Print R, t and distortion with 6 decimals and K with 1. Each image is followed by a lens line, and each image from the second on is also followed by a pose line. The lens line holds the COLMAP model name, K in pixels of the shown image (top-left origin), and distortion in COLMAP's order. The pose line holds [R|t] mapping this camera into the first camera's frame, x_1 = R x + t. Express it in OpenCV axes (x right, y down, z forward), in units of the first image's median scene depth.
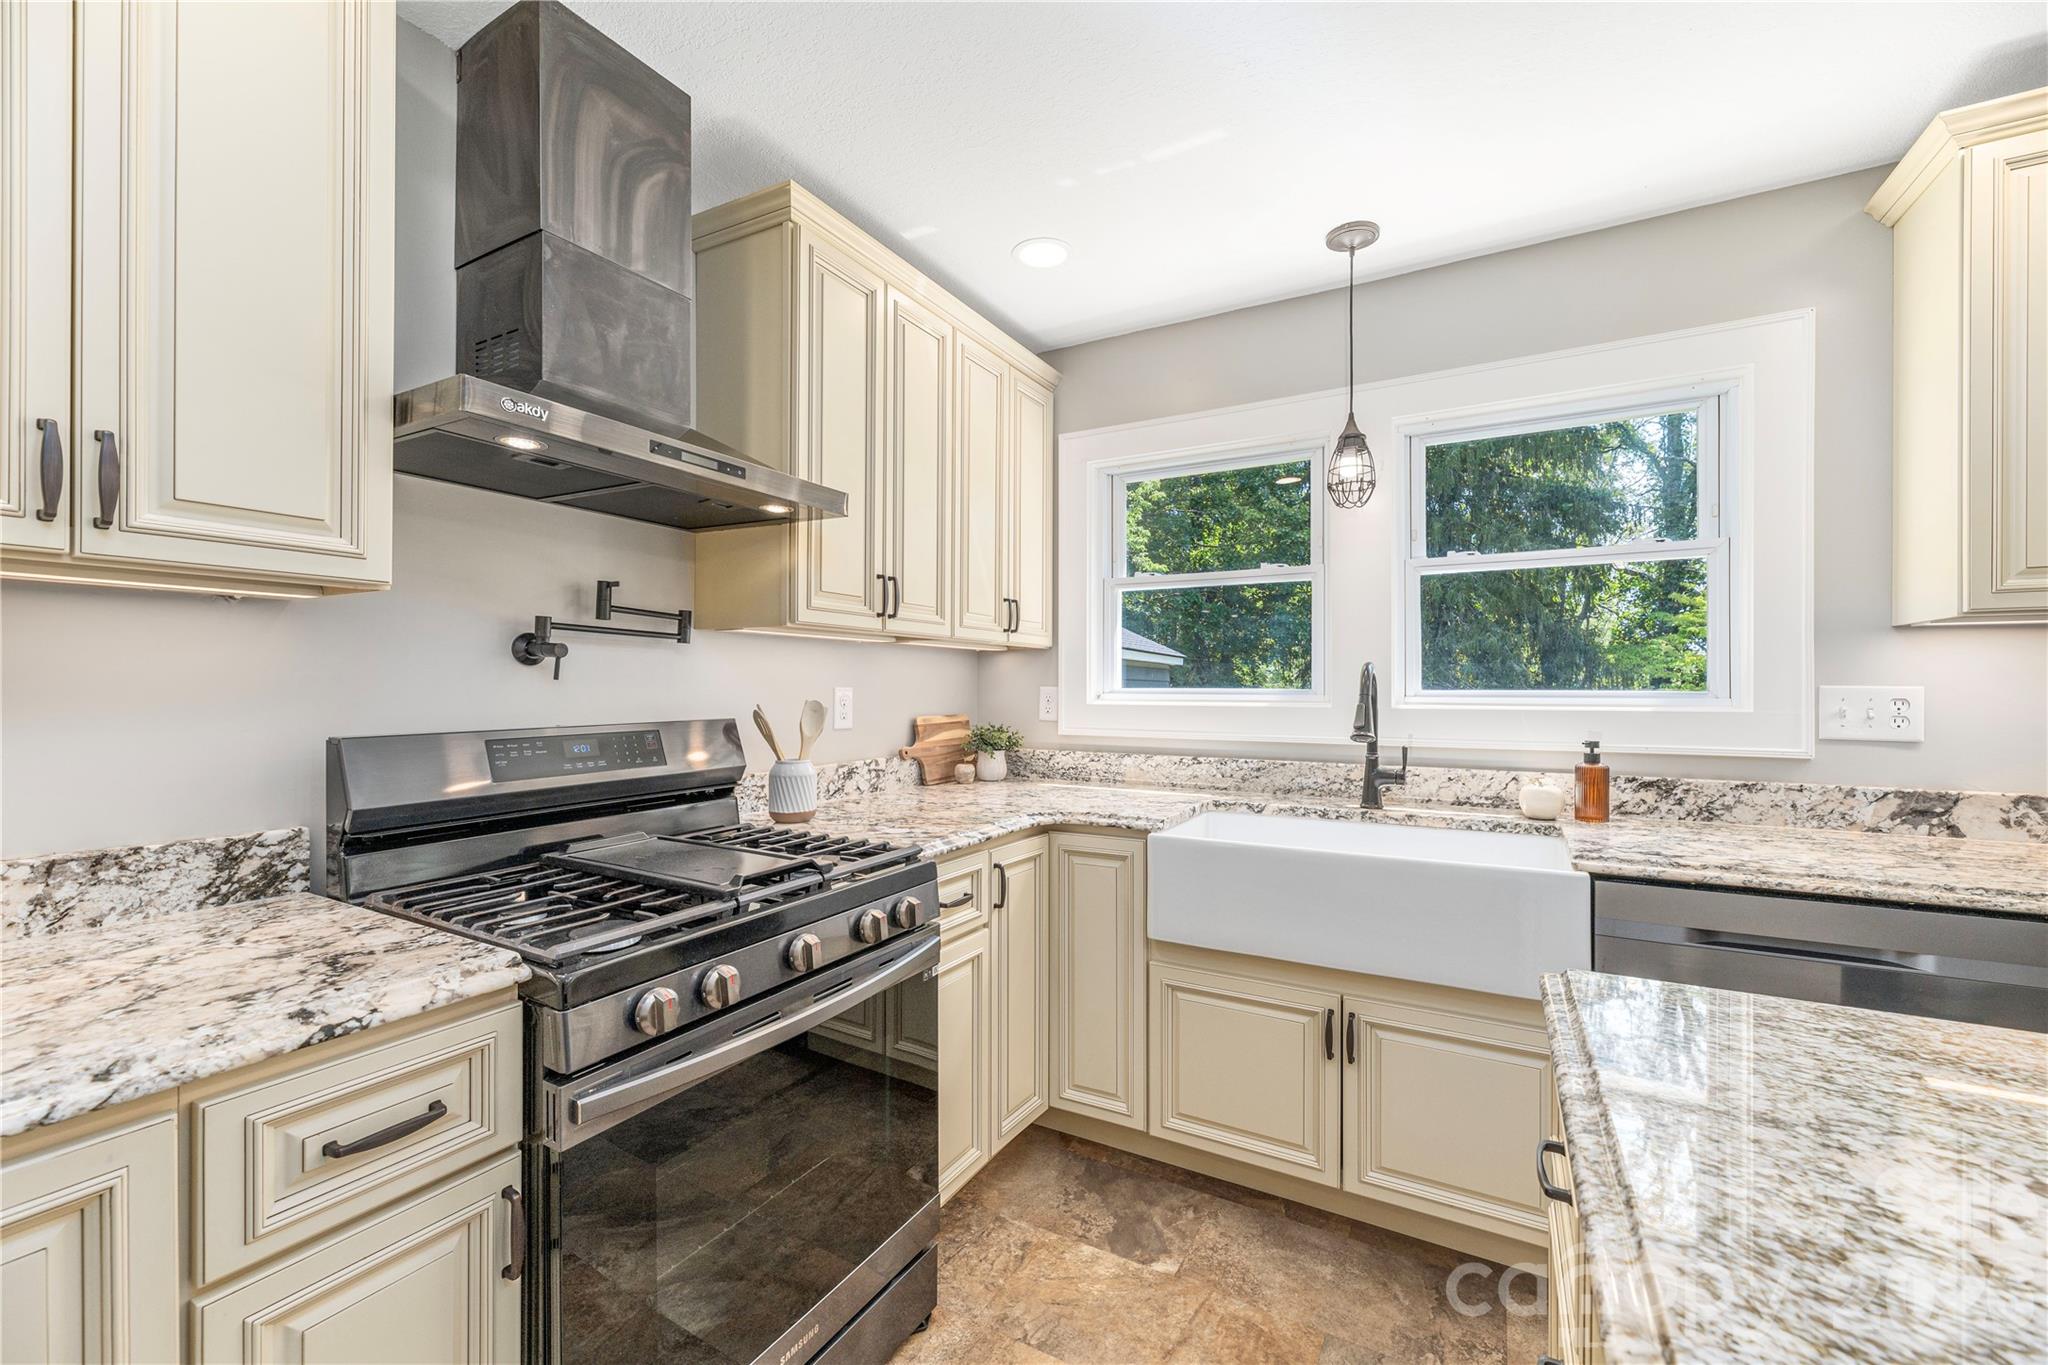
lens RADIAL K [[803.3, 0, 1034.6], [0, 803.3, 686.2], [0, 0, 1]] dist [0.001801, 0.000371]
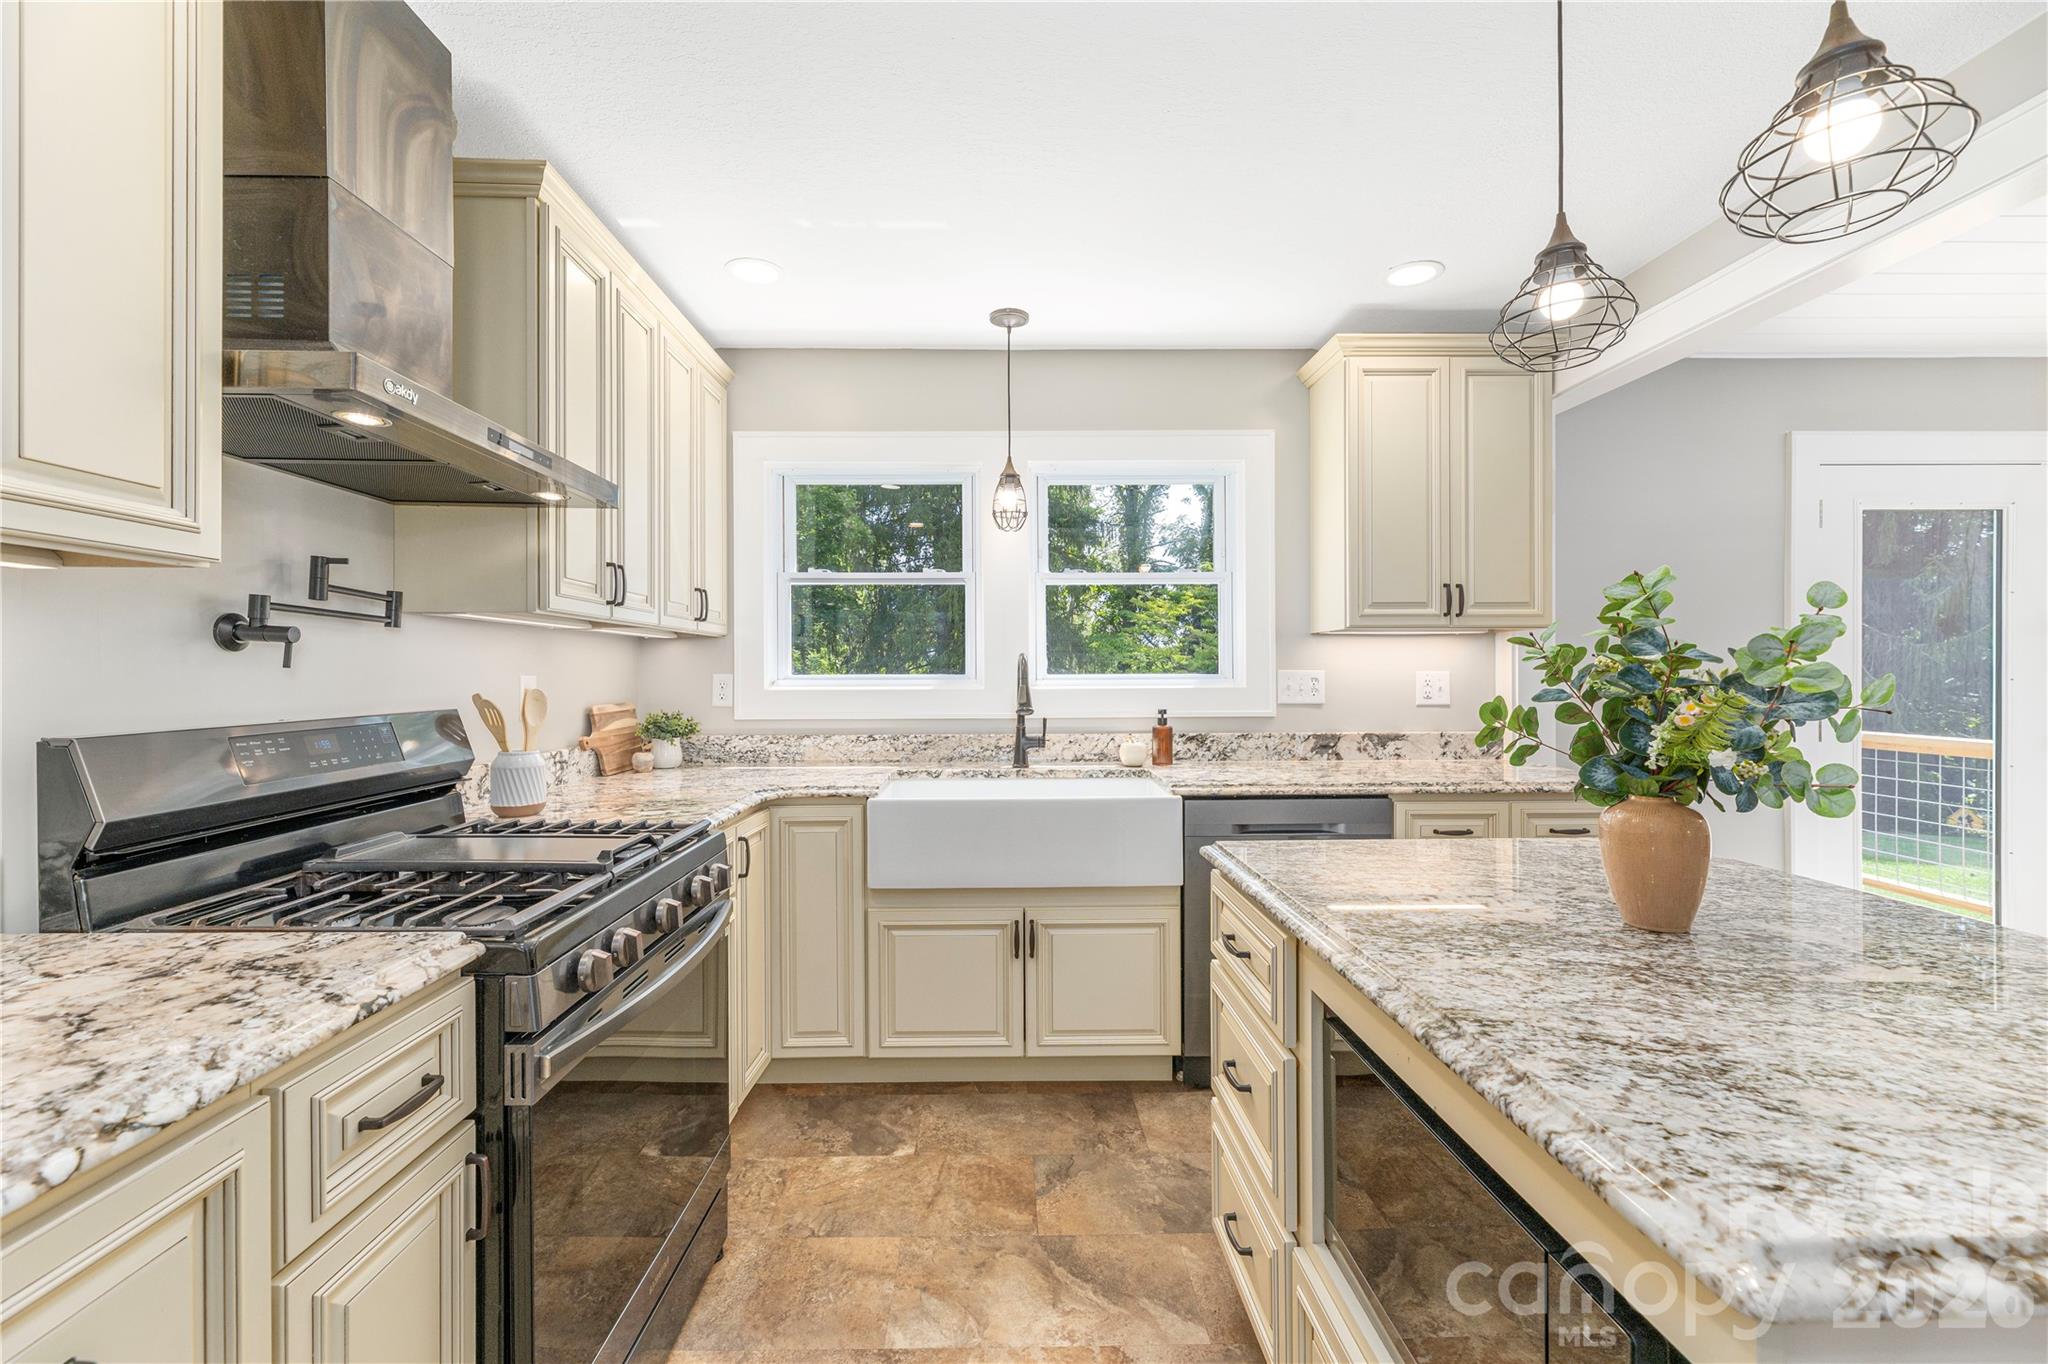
lens RADIAL K [[803.3, 0, 995.5], [0, 803.3, 674.8], [0, 0, 1]] dist [0.001801, 0.000371]
pose [[0.877373, -0.006350, 0.479766, -0.277266], [0.005620, 0.999980, 0.002958, 0.000960], [-0.479775, 0.000100, 0.877391, -0.121431]]
